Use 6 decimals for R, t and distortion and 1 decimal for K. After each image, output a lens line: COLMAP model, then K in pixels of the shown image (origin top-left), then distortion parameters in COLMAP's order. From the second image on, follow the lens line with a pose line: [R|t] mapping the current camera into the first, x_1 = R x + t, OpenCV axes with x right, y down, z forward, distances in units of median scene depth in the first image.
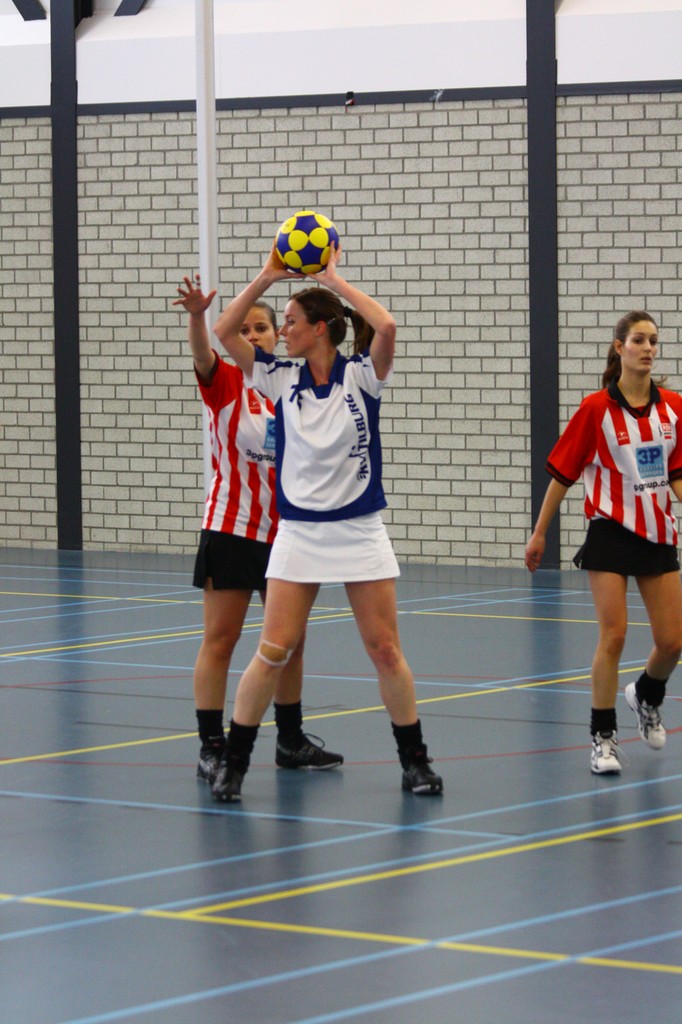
lens RADIAL K [[4422.5, 0, 341.0], [0, 4422.5, 512.0], [0, 0, 1]] dist [-0.306251, 2.025619]
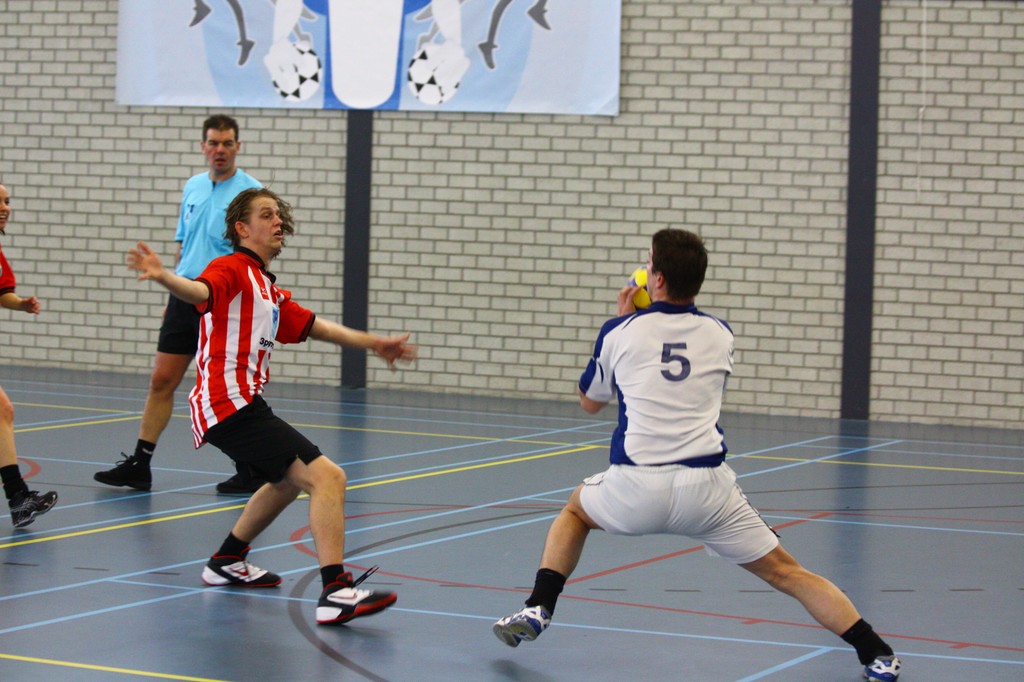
lens RADIAL K [[3424.7, 0, 512.0], [0, 3424.7, 341.0], [0, 0, 1]] dist [-0.530483, 2.436544]
pose [[0.973929, 0.024090, 0.225572, -0.259543], [-0.025517, 0.999669, 0.003411, -0.008418], [-0.225415, -0.009078, 0.974221, 0.198928]]
